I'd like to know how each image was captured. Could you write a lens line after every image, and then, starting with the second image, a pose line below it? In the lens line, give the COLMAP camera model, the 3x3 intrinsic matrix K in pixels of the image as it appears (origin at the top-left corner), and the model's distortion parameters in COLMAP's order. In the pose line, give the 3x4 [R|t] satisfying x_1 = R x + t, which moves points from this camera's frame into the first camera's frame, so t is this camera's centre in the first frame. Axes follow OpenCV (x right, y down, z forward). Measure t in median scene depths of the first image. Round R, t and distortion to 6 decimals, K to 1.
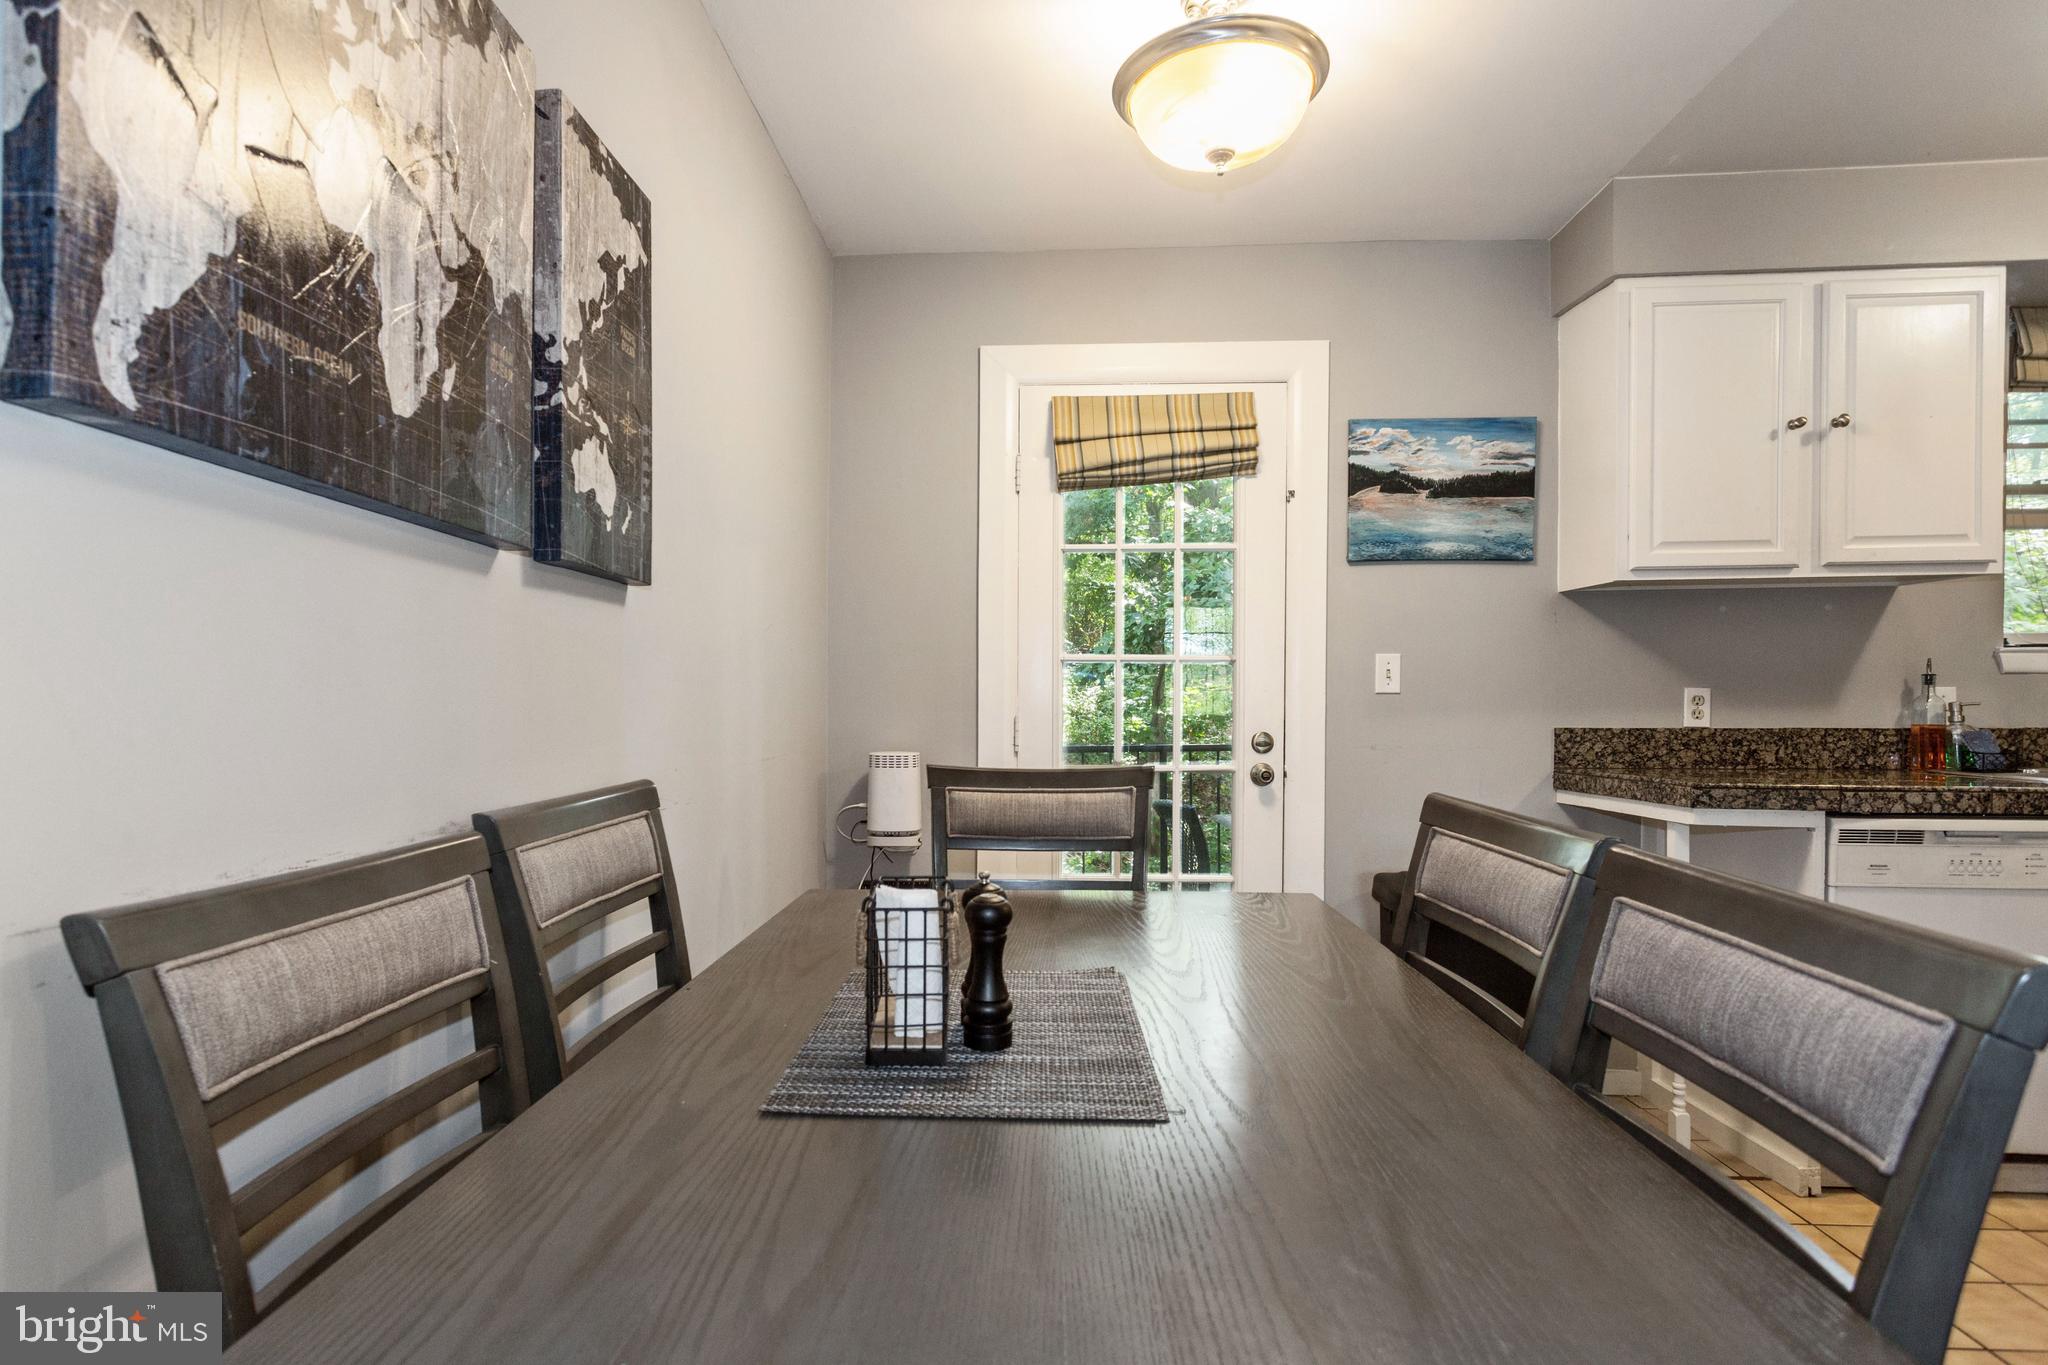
lens RADIAL K [[984.9, 0, 999.4], [0, 984.9, 708.3], [0, 0, 1]] dist [0.006774, 0.001957]
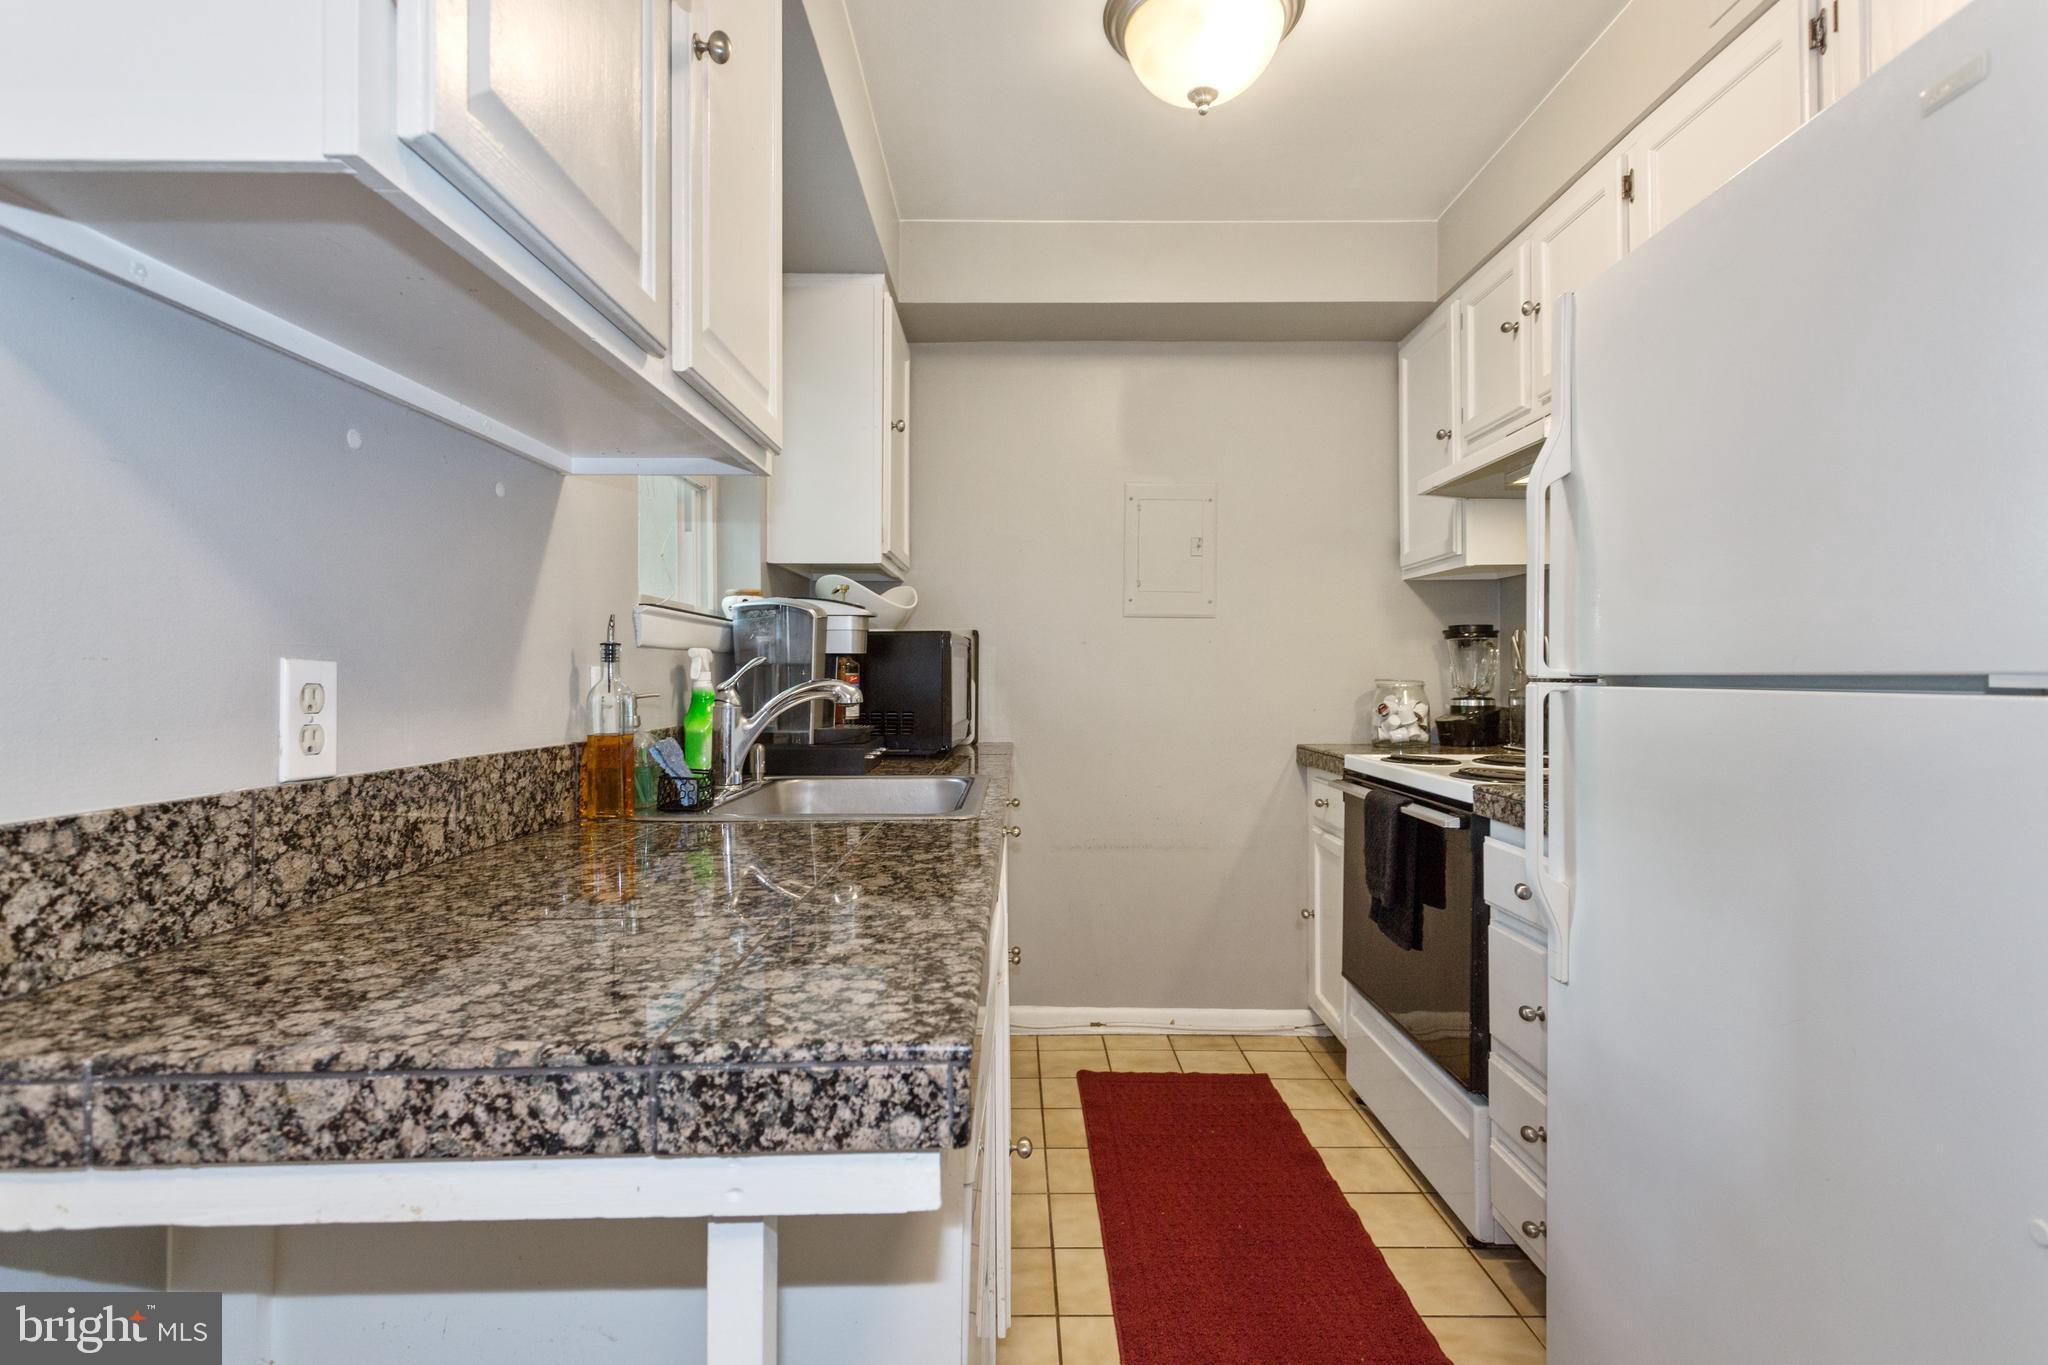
lens RADIAL K [[984.9, 0, 990.6], [0, 984.9, 669.8], [0, 0, 1]] dist [0.006774, 0.001957]
pose [[-0.038677, 0.010456, 0.999197, 0.366523], [0.026876, 0.999594, -0.009419, -0.008308], [-0.998890, 0.026491, -0.038942, 0.788529]]
